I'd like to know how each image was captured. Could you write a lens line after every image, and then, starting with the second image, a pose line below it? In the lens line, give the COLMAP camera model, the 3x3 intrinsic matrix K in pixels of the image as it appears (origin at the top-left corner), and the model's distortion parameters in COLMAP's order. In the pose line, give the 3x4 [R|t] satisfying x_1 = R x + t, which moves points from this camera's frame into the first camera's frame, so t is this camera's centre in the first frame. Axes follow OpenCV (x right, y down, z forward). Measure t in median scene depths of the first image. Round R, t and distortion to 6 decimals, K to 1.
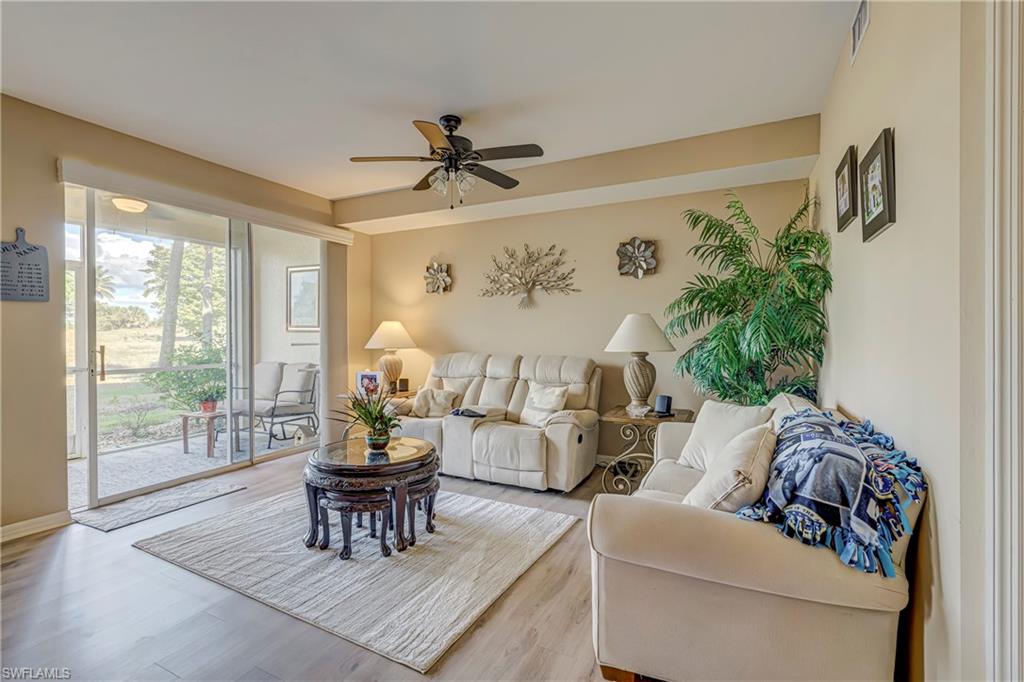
lens RADIAL K [[455.0, 0, 512.0], [0, 455.0, 341.0], [0, 0, 1]] dist [0.000177, -0.000004]
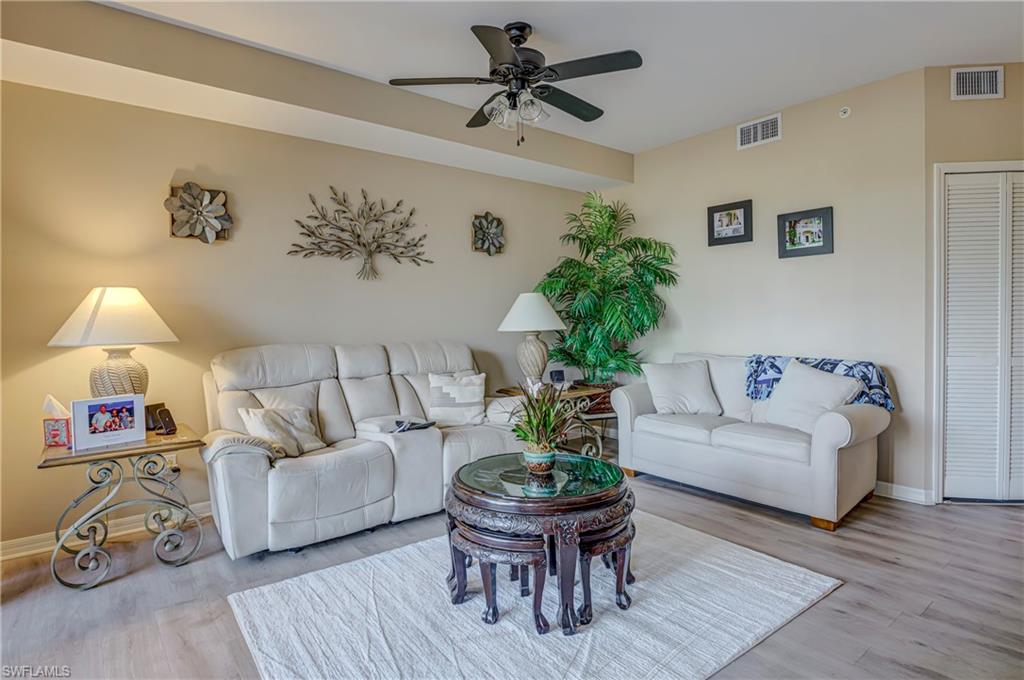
lens RADIAL K [[551.2, 0, 515.8], [0, 551.2, 323.0], [0, 0, 1]] dist [0.010762, -0.001555]
pose [[0.416801, -0.014470, 0.908883, -0.687944], [0.024966, 0.999678, 0.004467, 0.001602], [-0.908655, 0.020830, 0.417028, 0.423685]]
